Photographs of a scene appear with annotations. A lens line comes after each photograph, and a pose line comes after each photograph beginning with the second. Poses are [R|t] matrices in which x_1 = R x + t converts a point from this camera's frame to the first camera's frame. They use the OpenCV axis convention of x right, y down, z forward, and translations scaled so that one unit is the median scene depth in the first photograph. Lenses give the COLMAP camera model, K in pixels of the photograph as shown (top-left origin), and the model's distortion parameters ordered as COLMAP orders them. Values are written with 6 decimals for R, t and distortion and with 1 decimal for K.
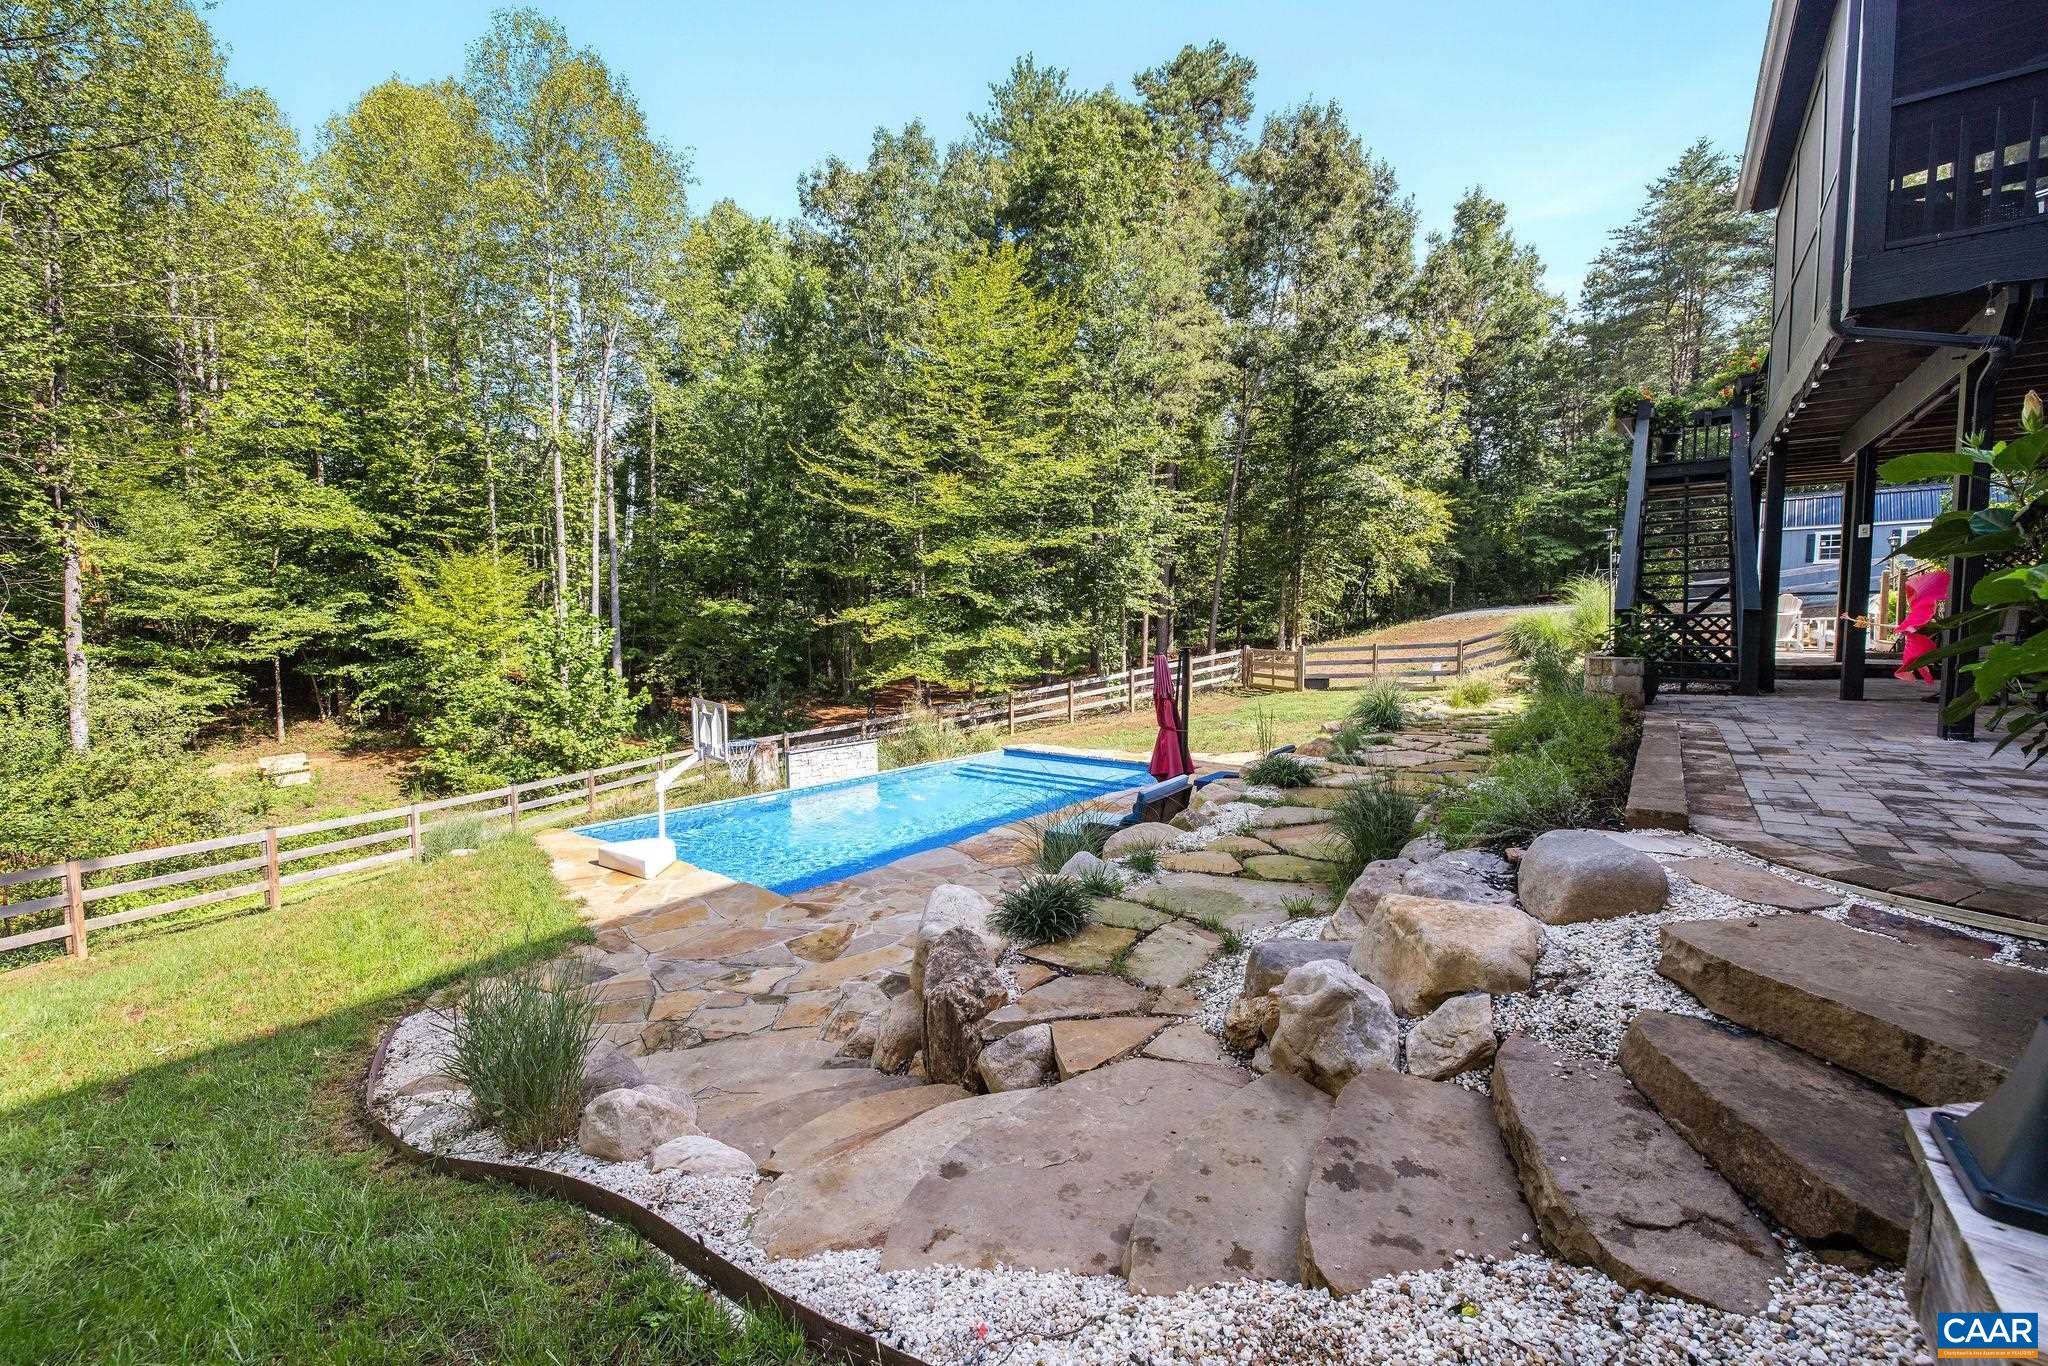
lens RADIAL K [[867.7, 0, 1021.6], [0, 867.7, 685.1], [0, 0, 1]] dist [0.006846, -0.000233]
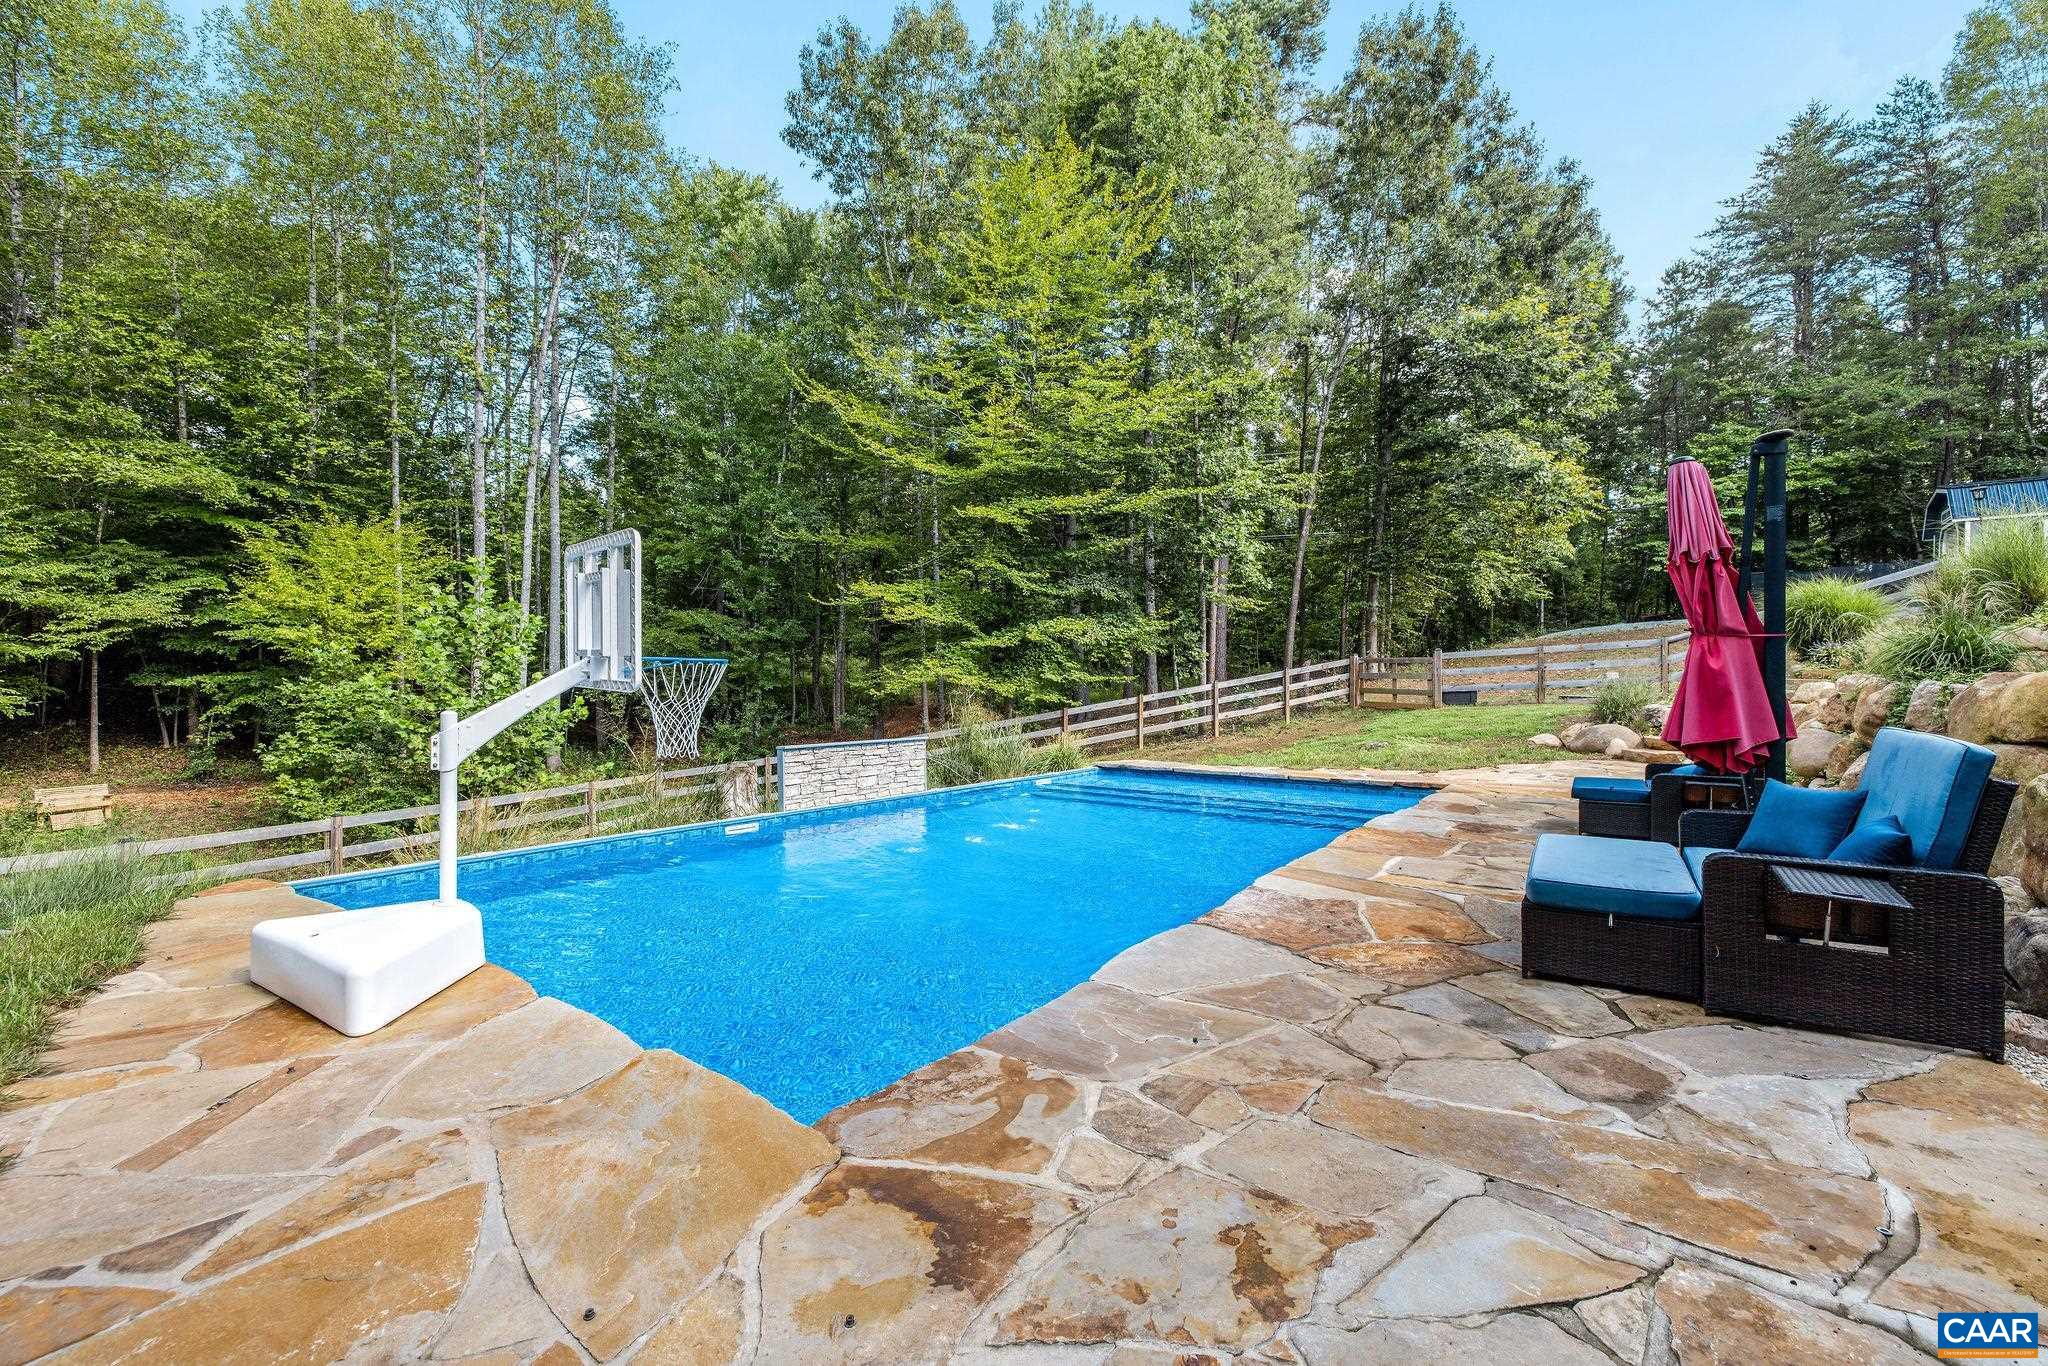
lens RADIAL K [[867.7, 0, 1023.0], [0, 867.7, 678.8], [0, 0, 1]] dist [0.006846, -0.000233]
pose [[0.999595, 0.006505, 0.027707, -0.070332], [-0.004403, 0.997155, -0.075256, 0.041701], [-0.028118, 0.075104, 0.996779, 0.236338]]
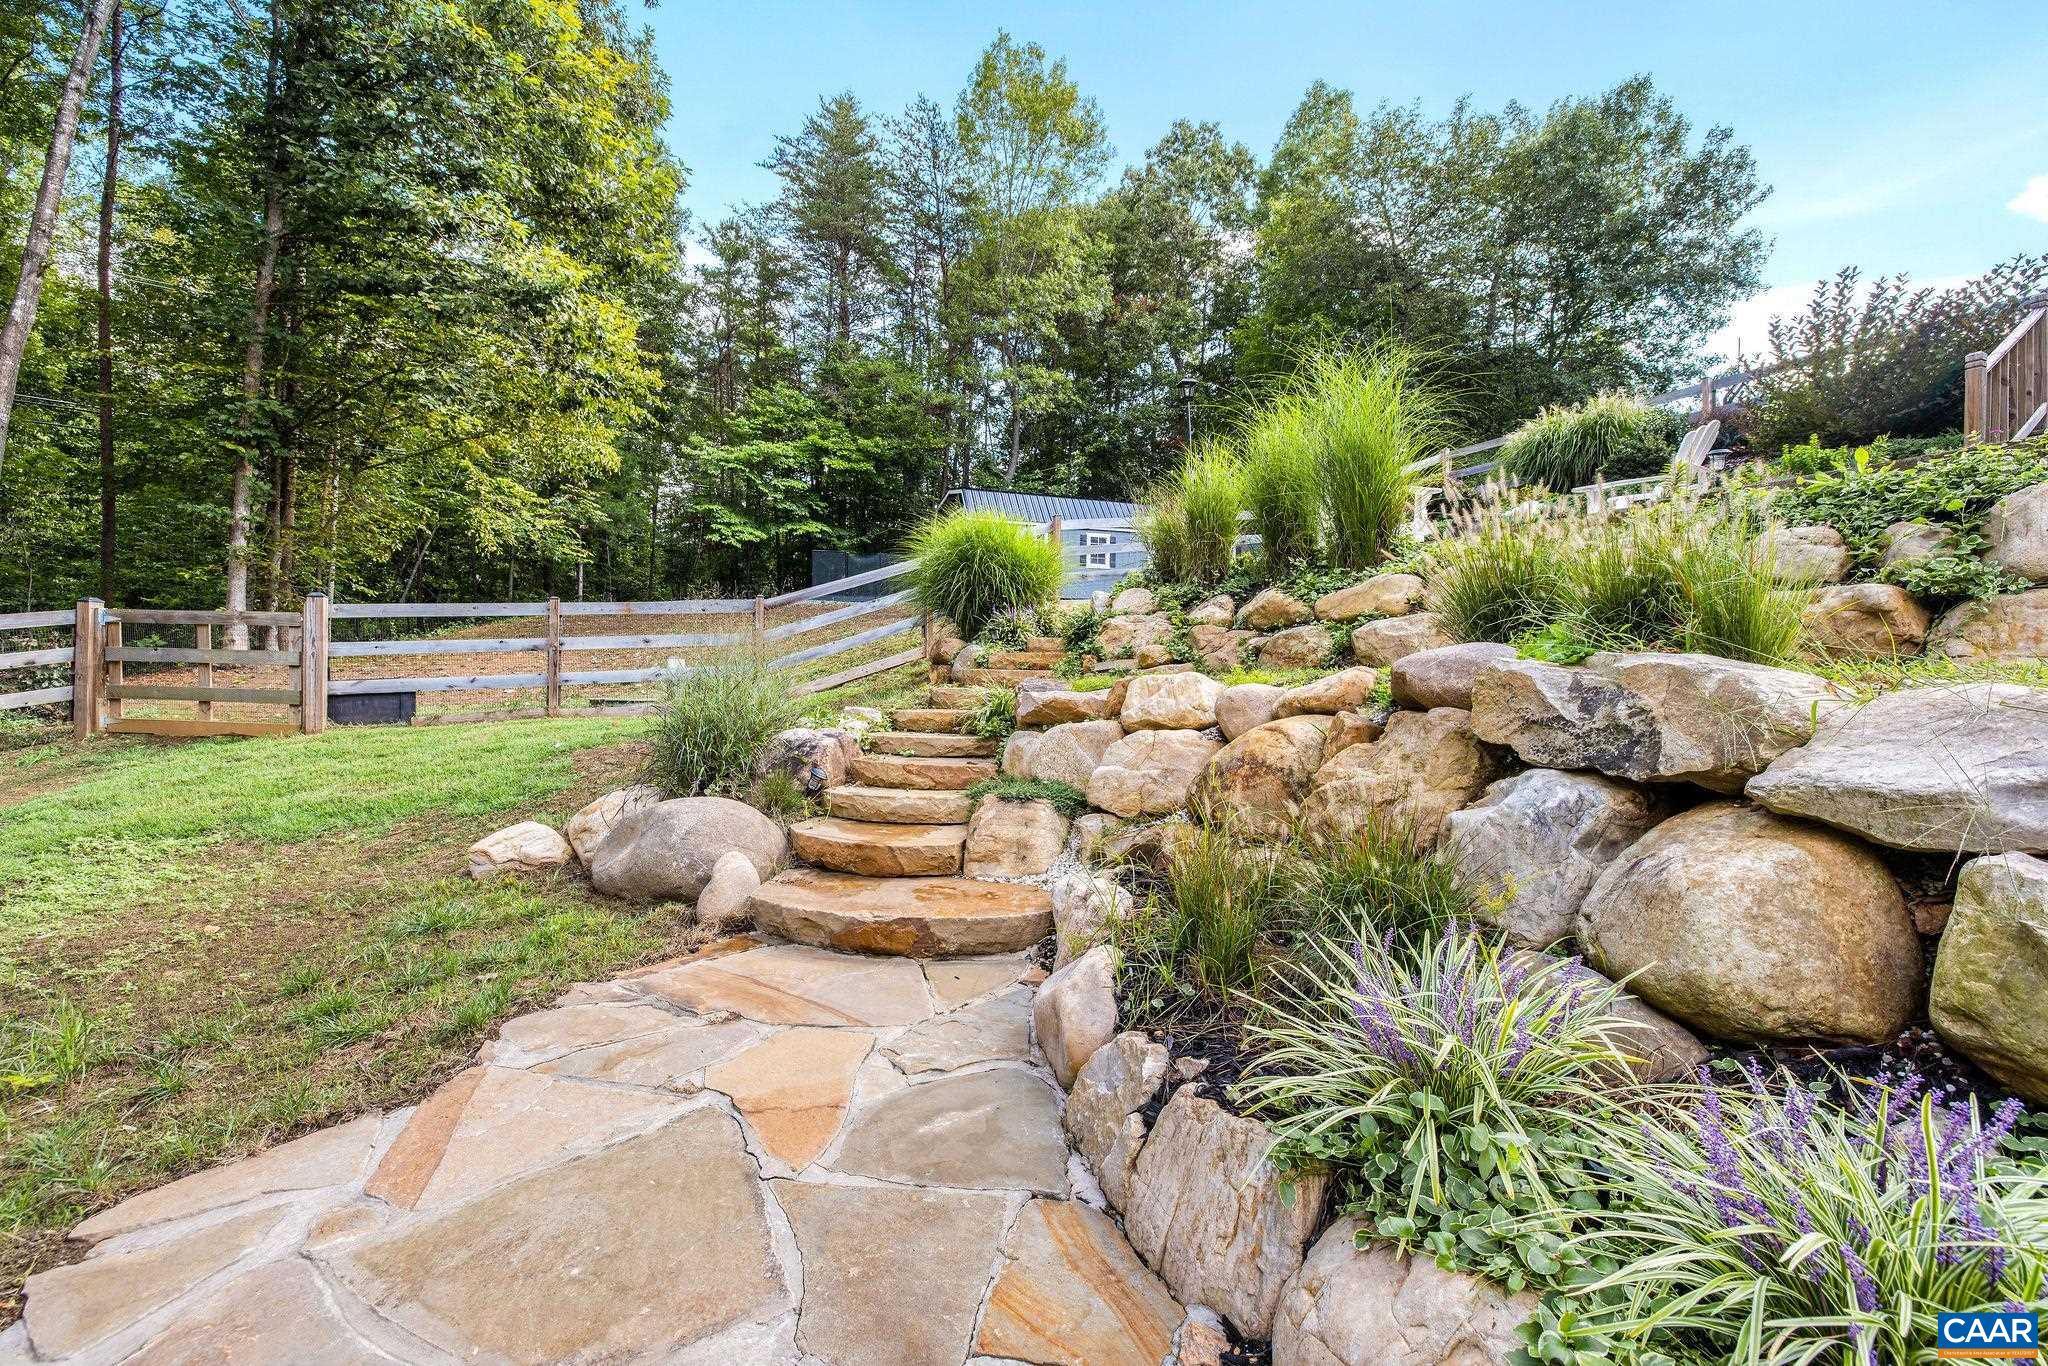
lens RADIAL K [[867.7, 0, 1021.9], [0, 867.7, 679.1], [0, 0, 1]] dist [0.006846, -0.000233]
pose [[0.520354, 0.012335, 0.853861, 0.178930], [0.050742, 0.997682, -0.045335, 0.015905], [-0.852442, 0.066917, 0.518522, 0.600520]]
